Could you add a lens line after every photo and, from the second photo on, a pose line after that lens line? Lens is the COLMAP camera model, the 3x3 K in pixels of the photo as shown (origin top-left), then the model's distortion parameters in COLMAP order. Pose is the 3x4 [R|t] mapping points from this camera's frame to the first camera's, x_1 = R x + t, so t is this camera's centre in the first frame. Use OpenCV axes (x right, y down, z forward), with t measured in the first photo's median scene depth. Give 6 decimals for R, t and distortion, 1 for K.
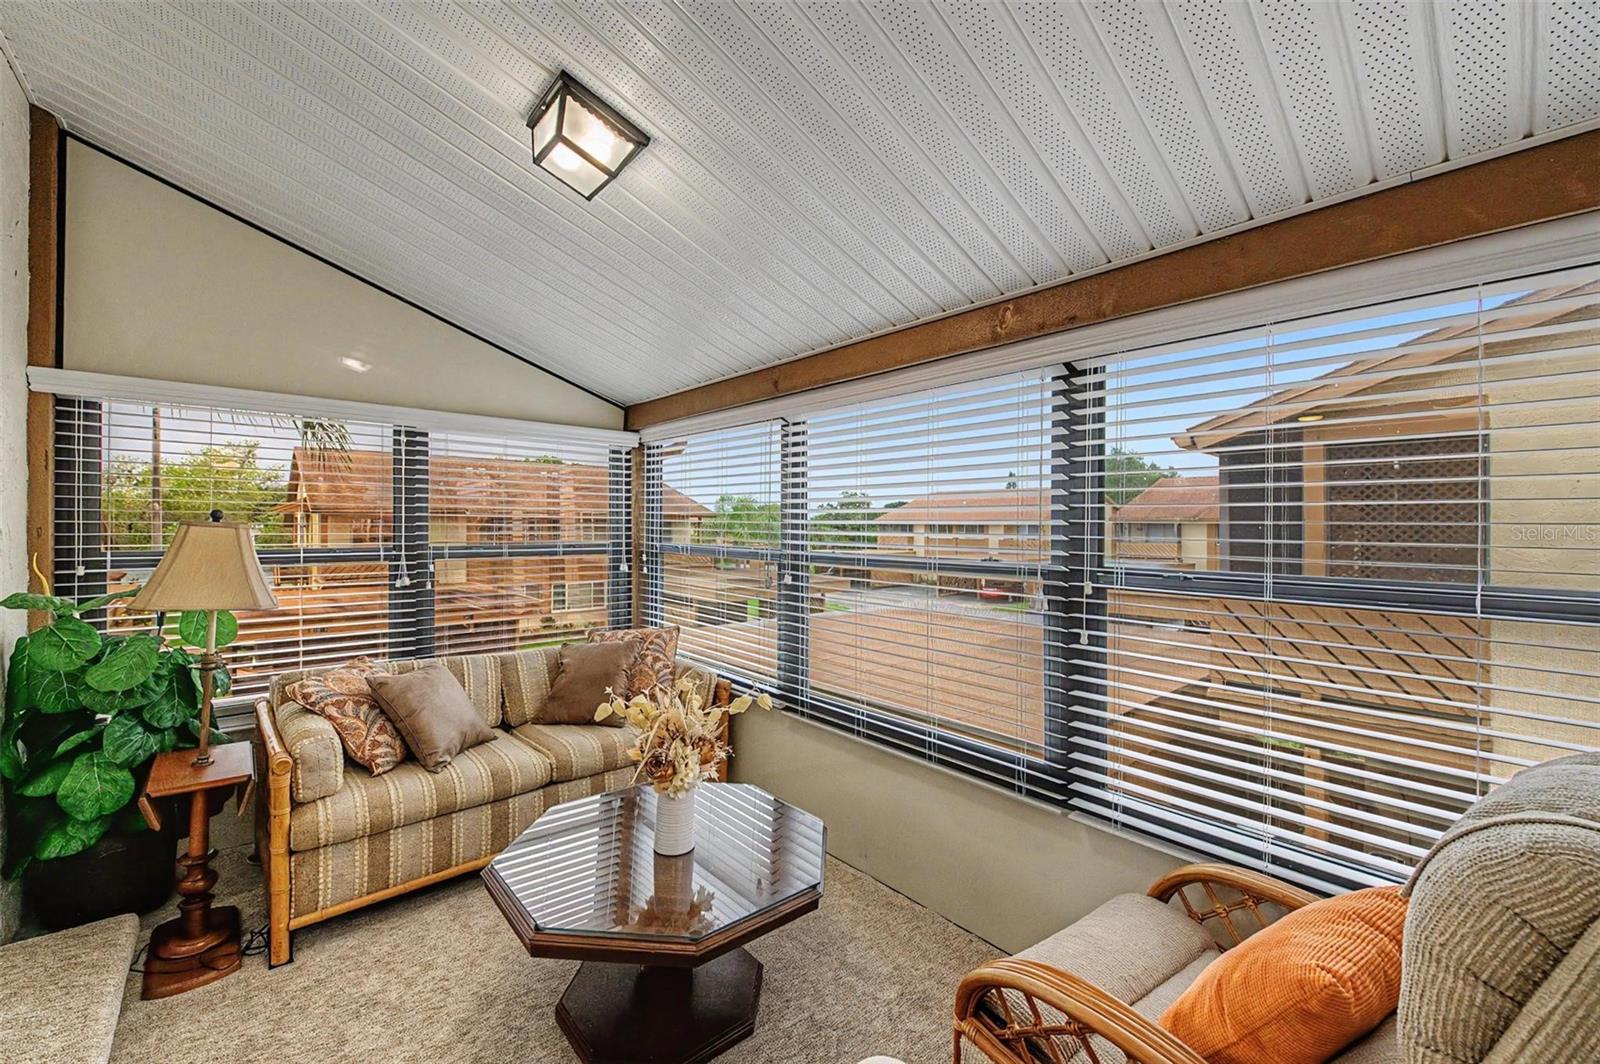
lens RADIAL K [[632.6, 0, 812.1], [0, 632.6, 521.6], [0, 0, 1]] dist [0.002486, -0.002451]
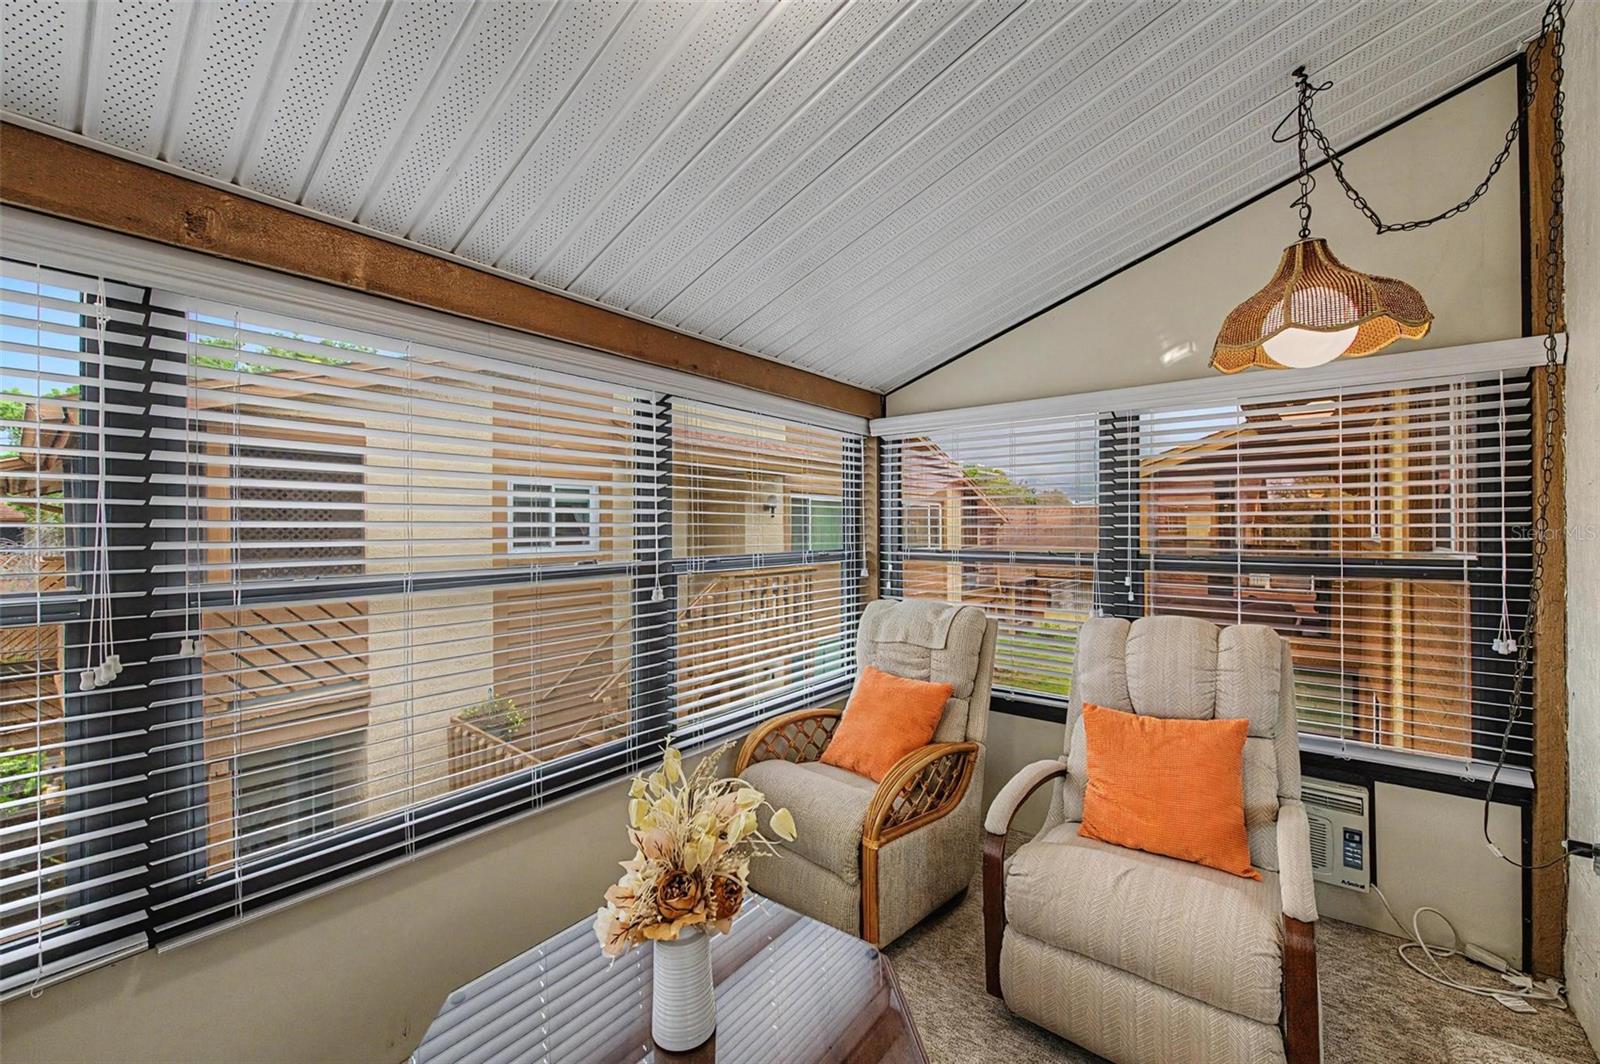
lens RADIAL K [[632.6, 0, 809.9], [0, 632.6, 531.6], [0, 0, 1]] dist [0.002486, -0.002451]
pose [[-0.175874, -0.012243, 0.984337, -0.745498], [-0.000784, 0.999924, 0.012297, -0.001623], [-0.984412, 0.001391, -0.175870, 0.825003]]
